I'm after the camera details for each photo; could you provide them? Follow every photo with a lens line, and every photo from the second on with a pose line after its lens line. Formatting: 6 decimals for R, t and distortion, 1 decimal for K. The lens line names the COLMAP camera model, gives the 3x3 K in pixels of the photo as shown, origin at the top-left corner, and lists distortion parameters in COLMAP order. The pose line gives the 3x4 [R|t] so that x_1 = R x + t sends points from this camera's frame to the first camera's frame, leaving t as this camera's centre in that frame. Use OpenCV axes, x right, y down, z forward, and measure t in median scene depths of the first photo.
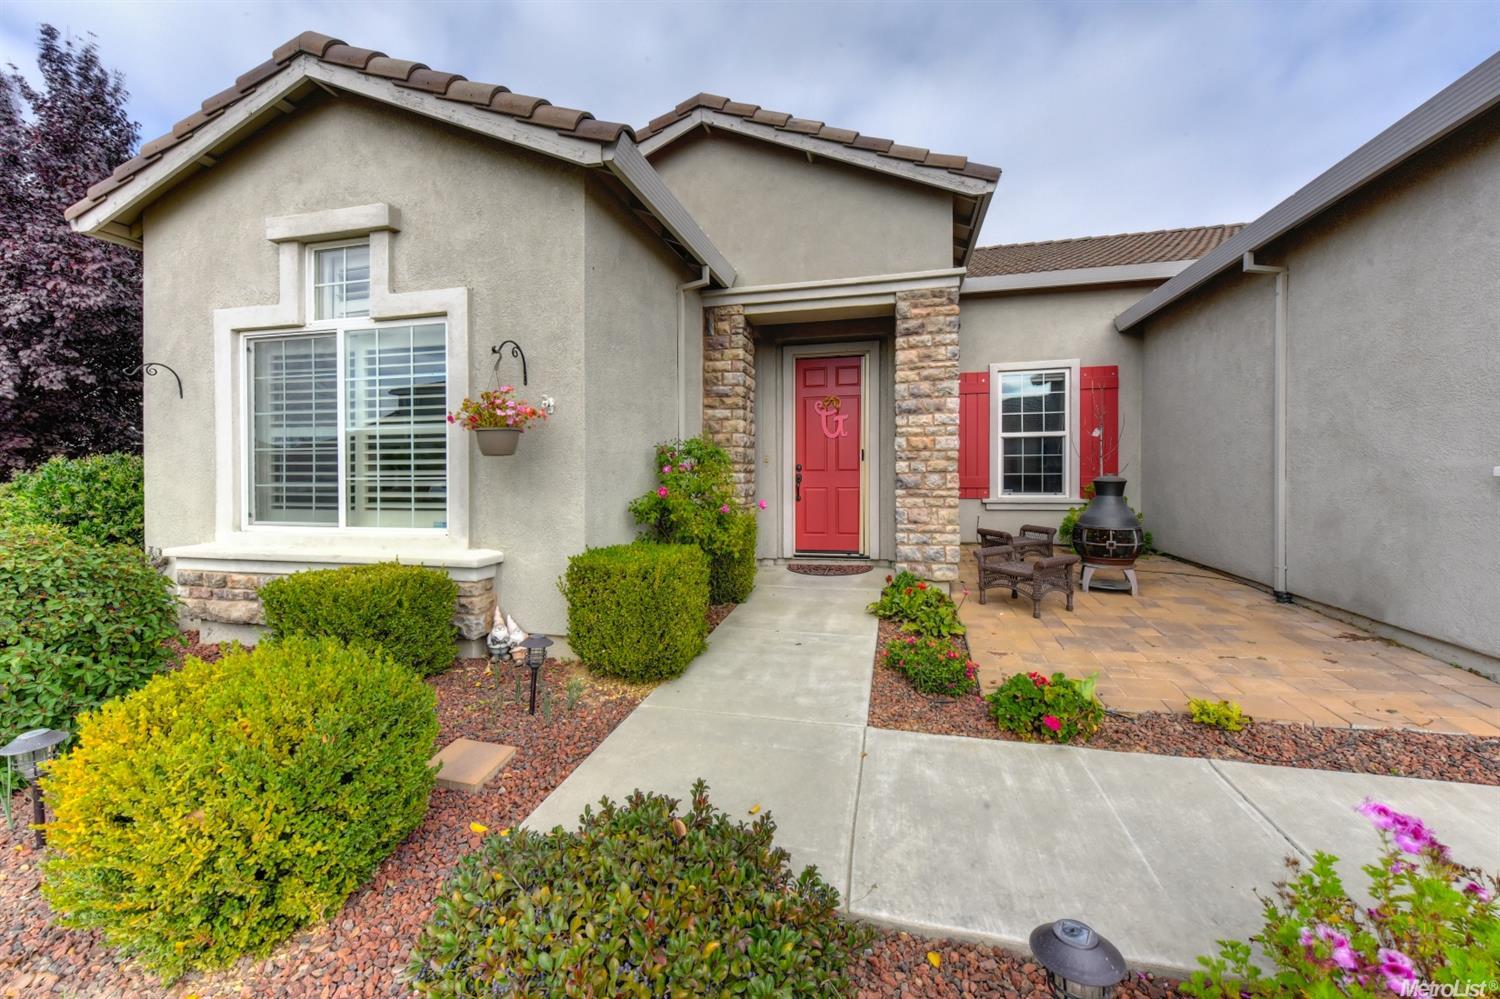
lens RADIAL K [[589.8, 0, 764.8], [0, 589.8, 461.2], [0, 0, 1]] dist [0.001820, -0.000193]
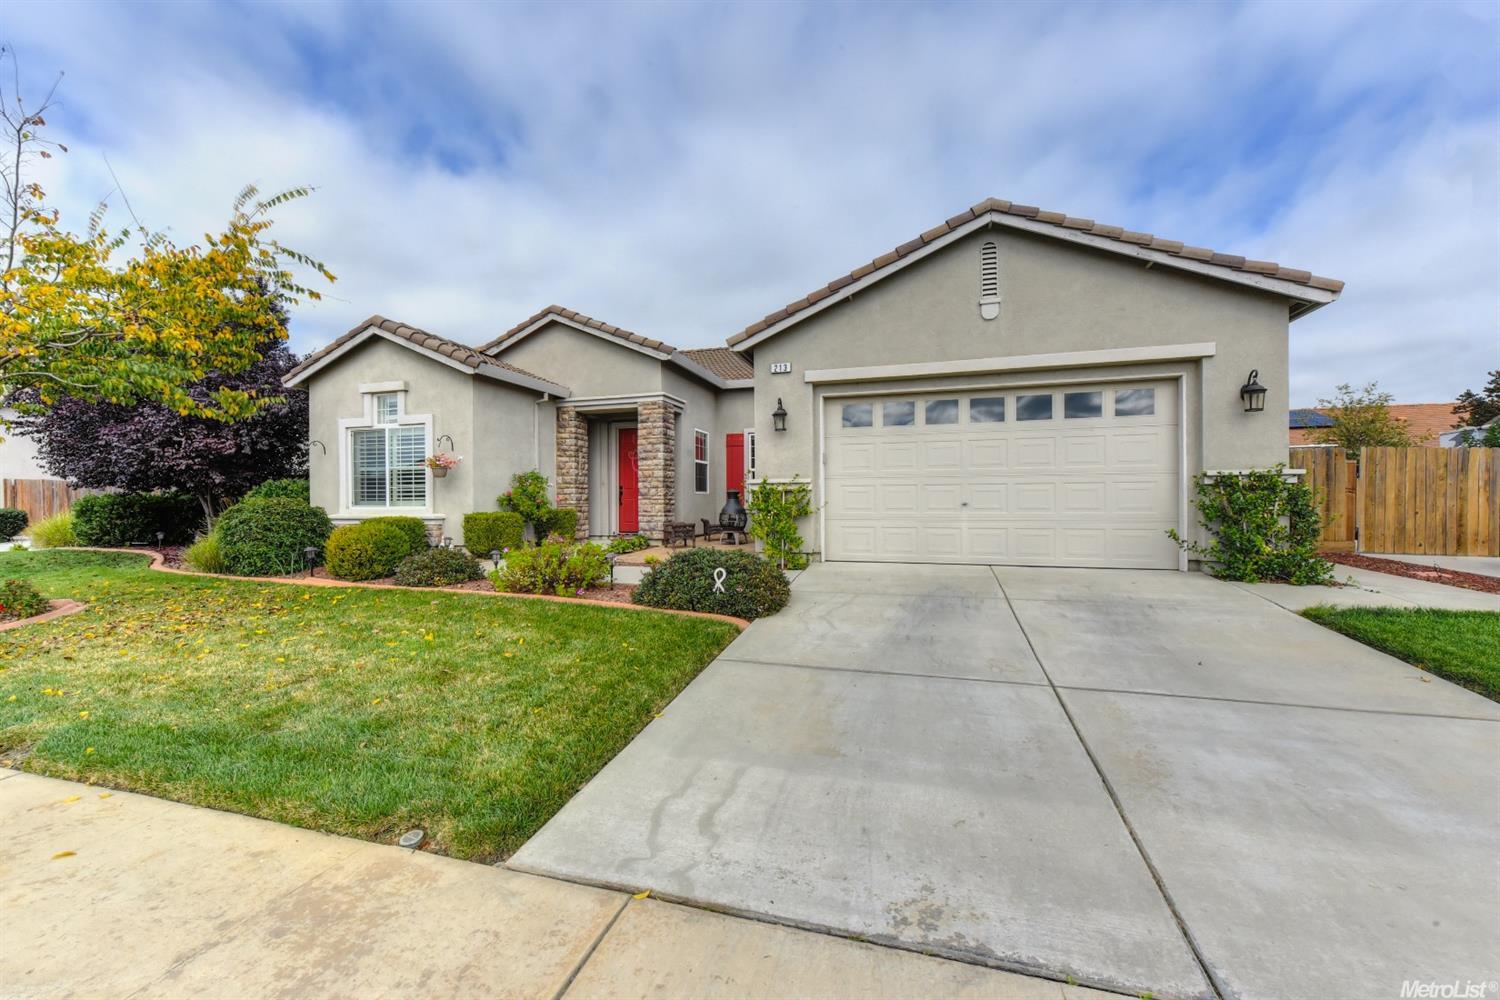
lens RADIAL K [[589.8, 0, 749.4], [0, 589.8, 498.1], [0, 0, 1]] dist [0.001820, -0.000193]
pose [[0.996504, 0.004176, -0.083445, 1.002776], [-0.003760, 0.999980, 0.005139, 0.054816], [0.083465, -0.004807, 0.996499, -1.338887]]
